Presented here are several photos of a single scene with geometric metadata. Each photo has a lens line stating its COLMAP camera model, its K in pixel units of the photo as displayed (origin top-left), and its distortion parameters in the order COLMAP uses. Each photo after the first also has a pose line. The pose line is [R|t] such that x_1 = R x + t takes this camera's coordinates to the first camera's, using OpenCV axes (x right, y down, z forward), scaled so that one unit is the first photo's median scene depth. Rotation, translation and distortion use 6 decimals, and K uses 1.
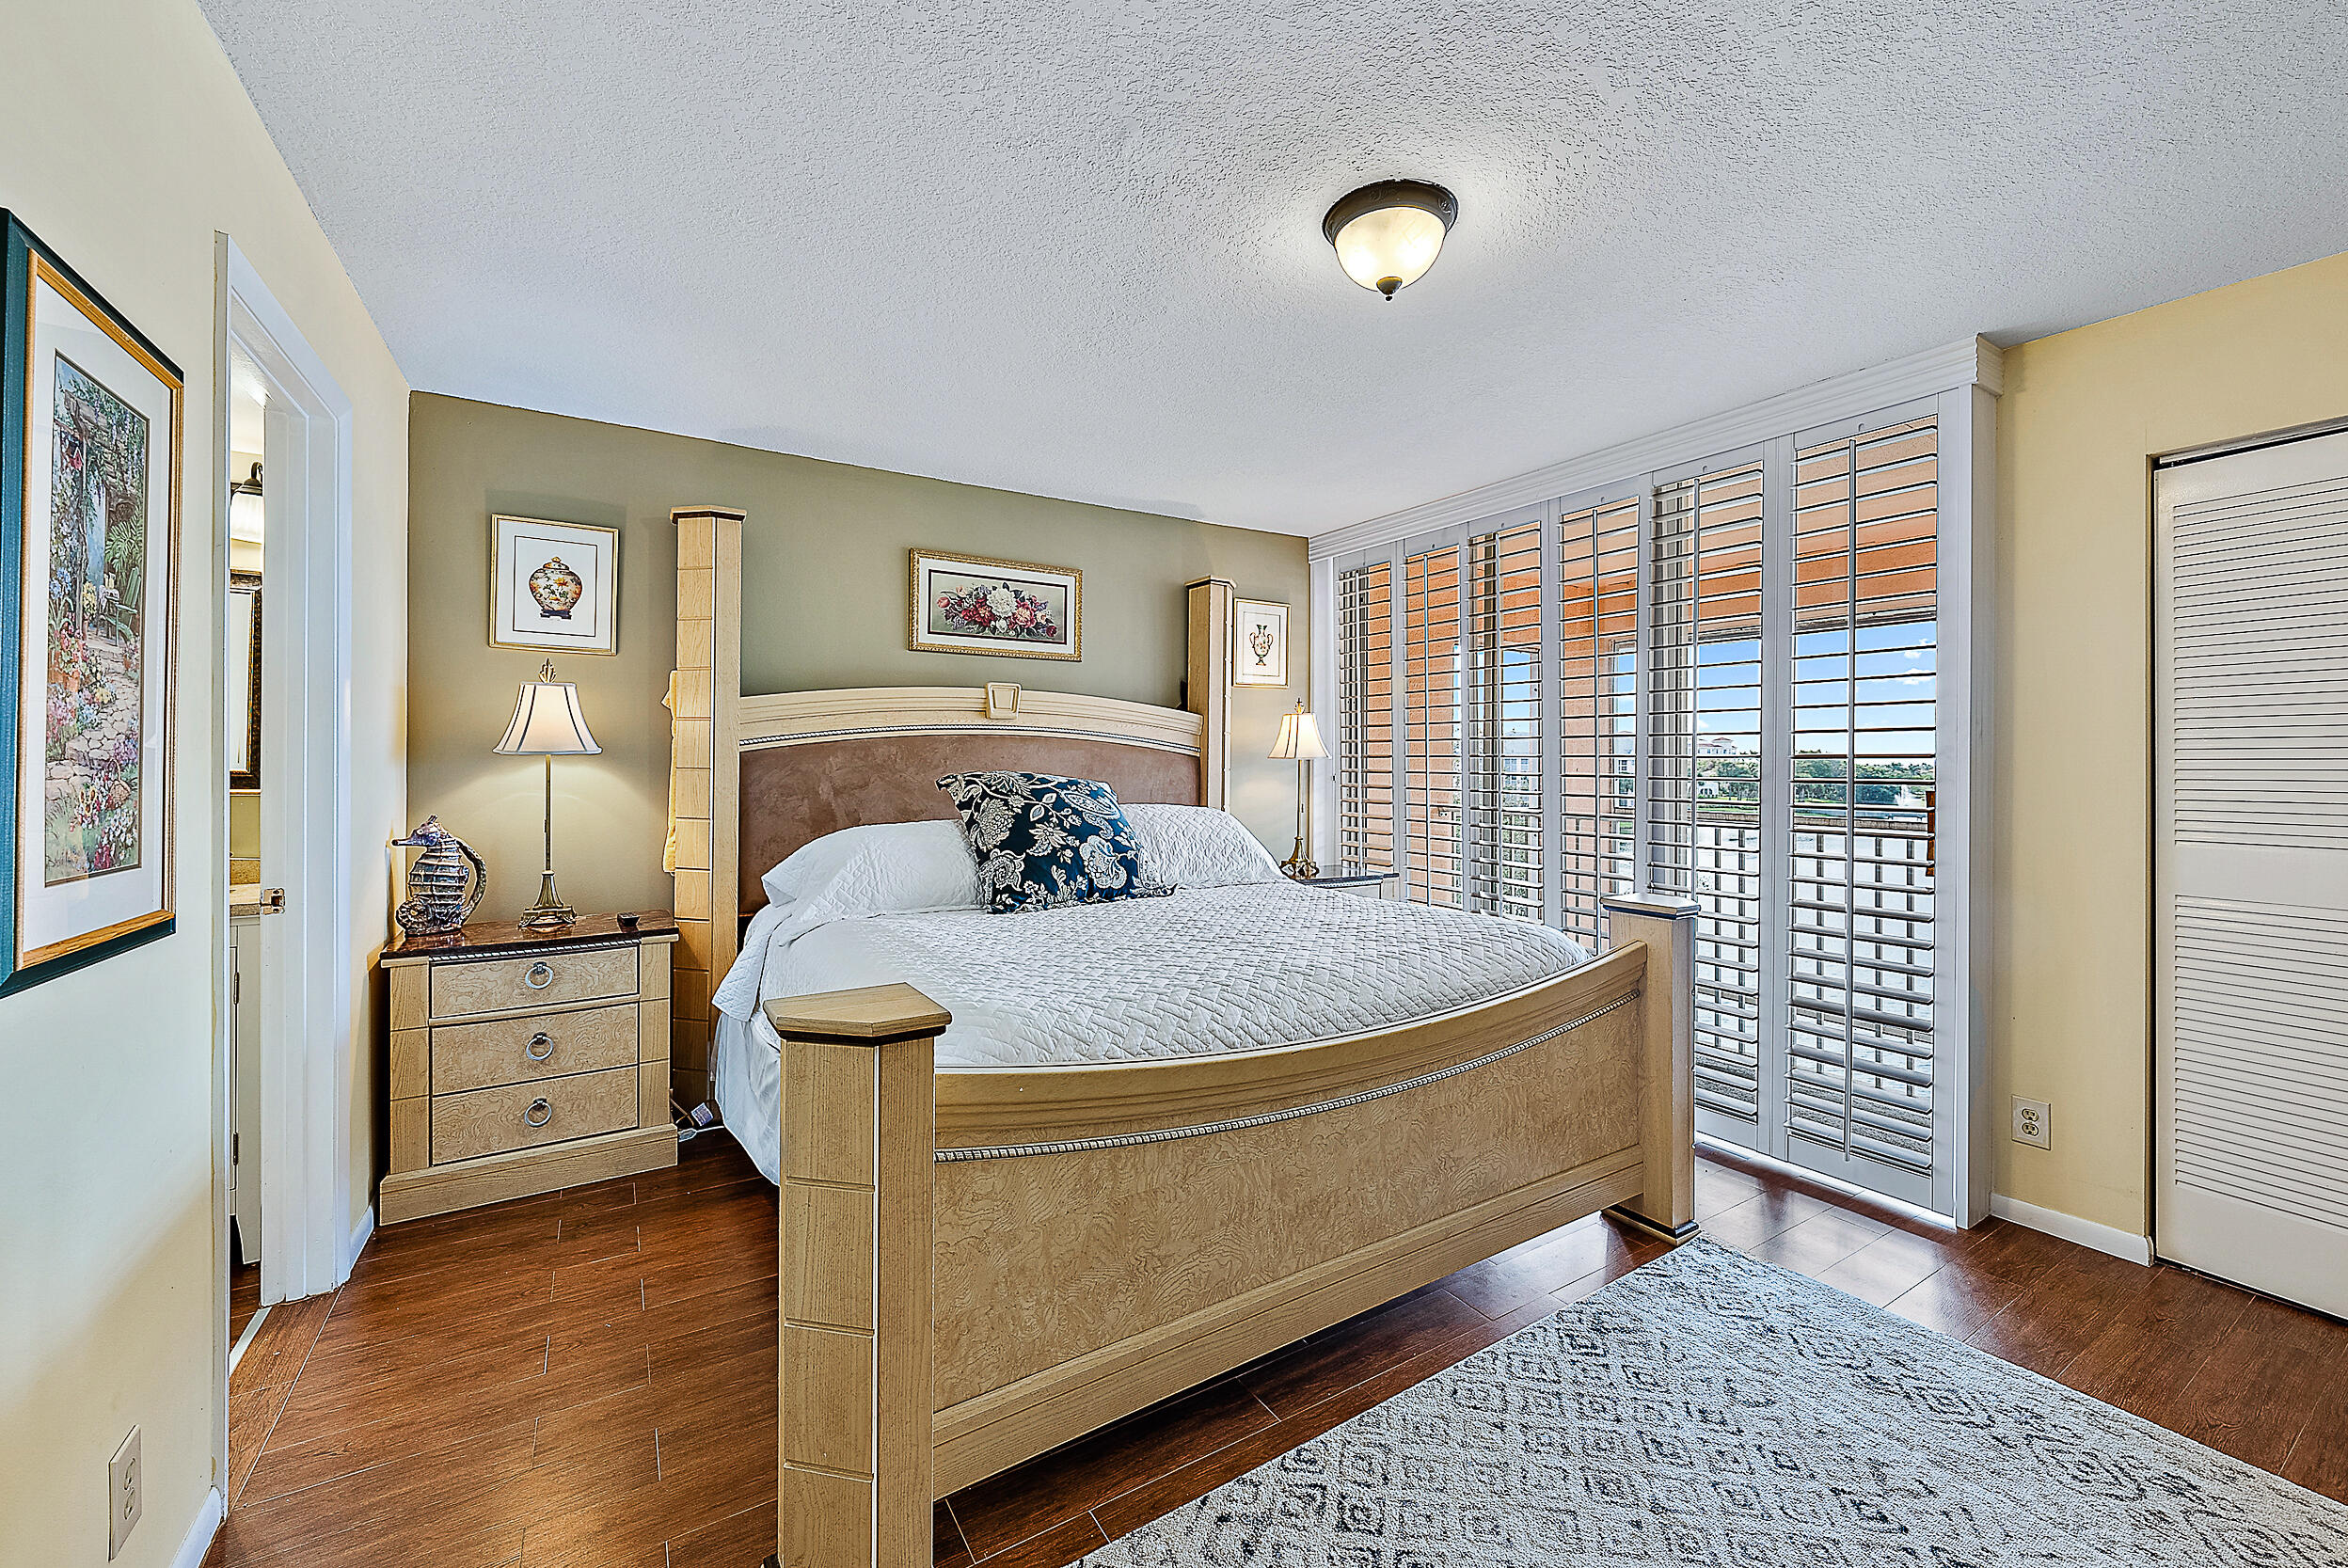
lens RADIAL K [[908.8, 0, 1166.4], [0, 908.8, 770.8], [0, 0, 1]] dist [-0.004236, 0.001088]
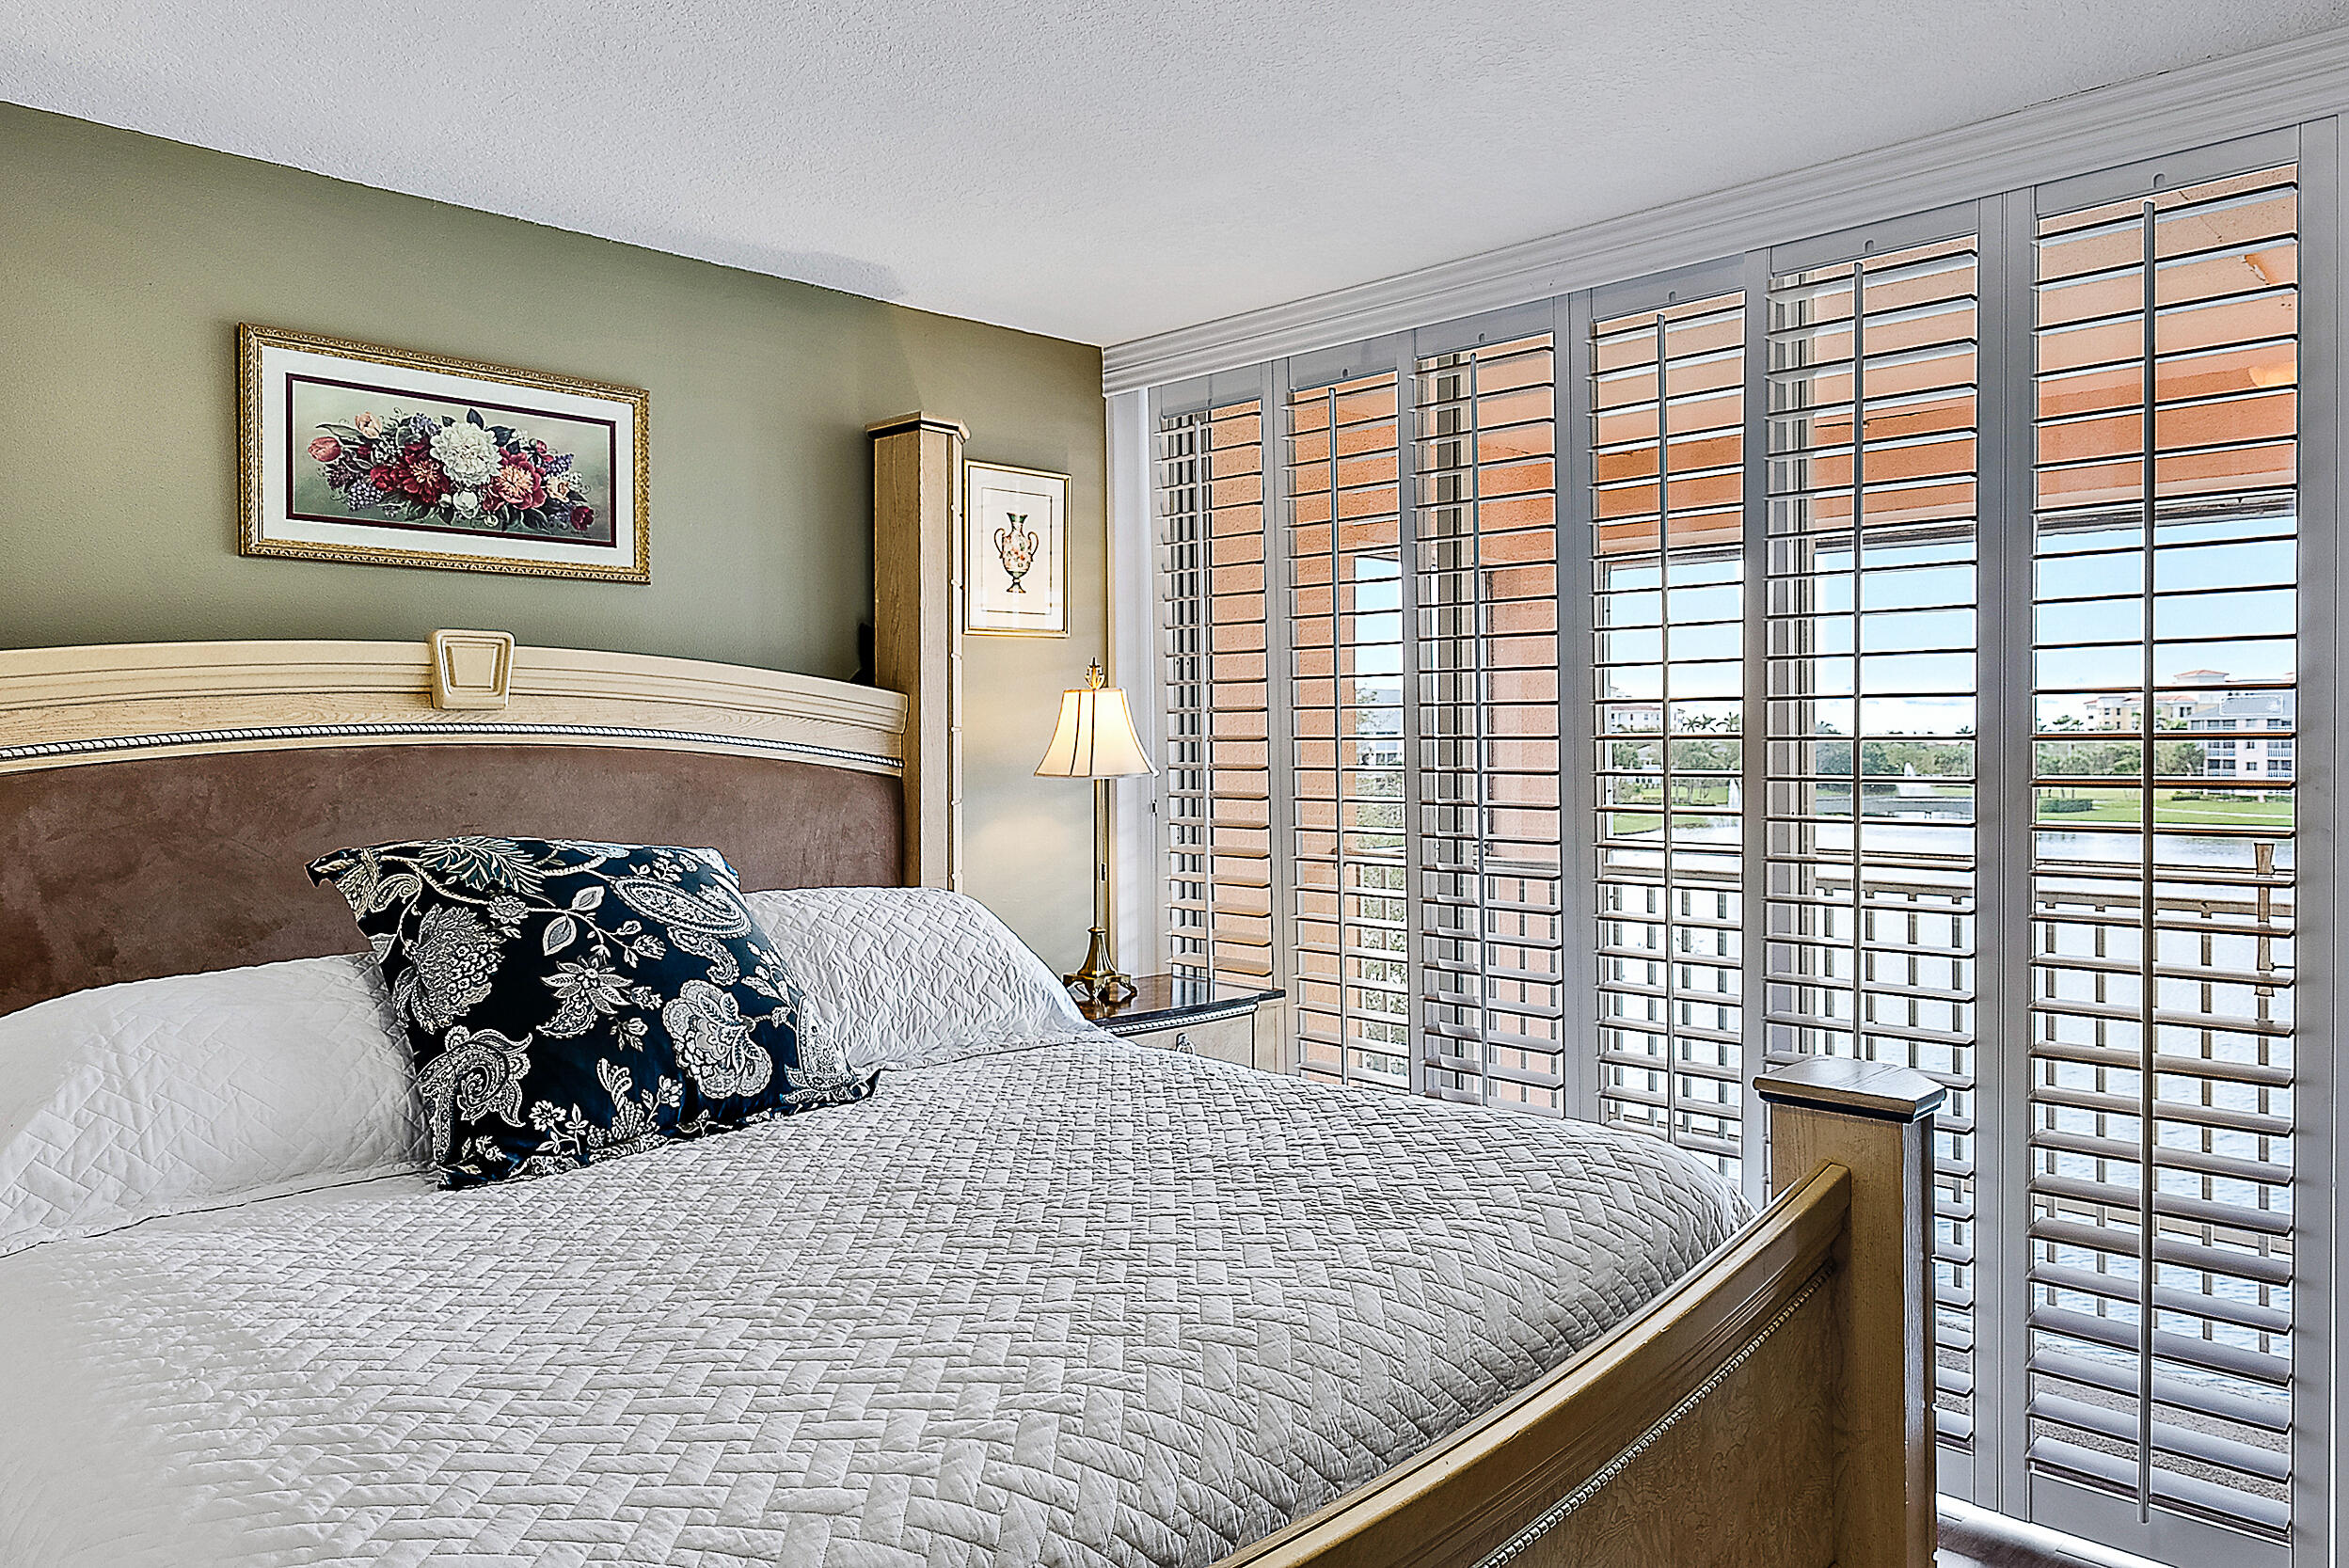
lens RADIAL K [[1588.5, 0, 1180.8], [0, 1588.5, 770.4], [0, 0, 1]] dist [0.002998, -0.003257]
pose [[0.971611, -0.015327, 0.236085, -0.024149], [0.014445, 0.999881, 0.005464, -0.026276], [-0.236141, -0.001899, 0.971717, 0.144816]]
